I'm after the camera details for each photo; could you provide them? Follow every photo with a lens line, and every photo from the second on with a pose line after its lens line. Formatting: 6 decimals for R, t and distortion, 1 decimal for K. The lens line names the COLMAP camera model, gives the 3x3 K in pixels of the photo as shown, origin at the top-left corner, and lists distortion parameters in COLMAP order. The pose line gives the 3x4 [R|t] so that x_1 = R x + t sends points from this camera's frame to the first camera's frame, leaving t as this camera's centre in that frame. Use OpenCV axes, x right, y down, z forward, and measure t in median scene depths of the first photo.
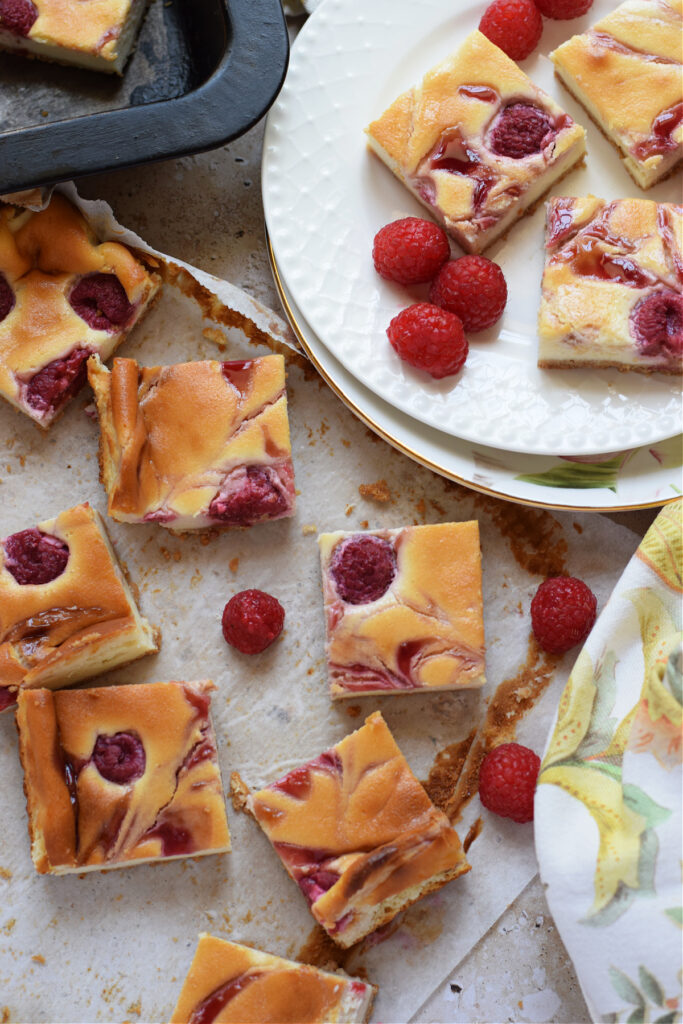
lens RADIAL K [[2496.2, 0, 340.1], [0, 2496.2, 555.1], [0, 0, 1]] dist [-0.002879, -0.861896]
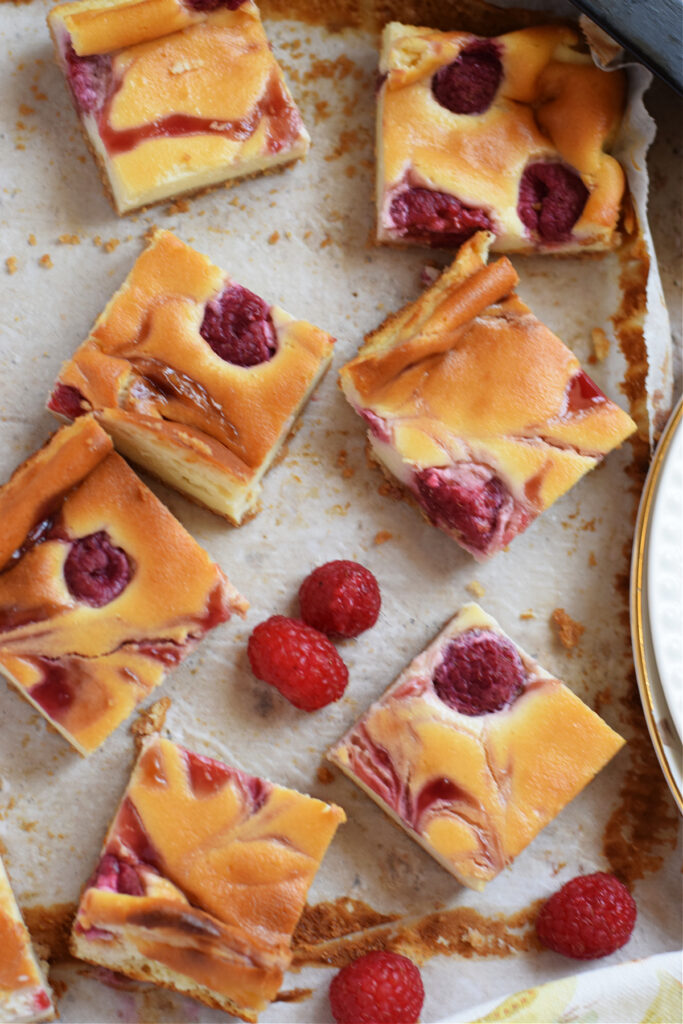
lens RADIAL K [[2348.3, 0, 342.2], [0, 2348.3, 523.9], [0, 0, 1]] dist [-0.018036, -0.100323]
pose [[0.598660, 0.800441, -0.029994, -0.032208], [-0.800964, 0.598581, -0.012550, 0.020801], [0.007908, 0.031538, 0.999471, 0.272342]]
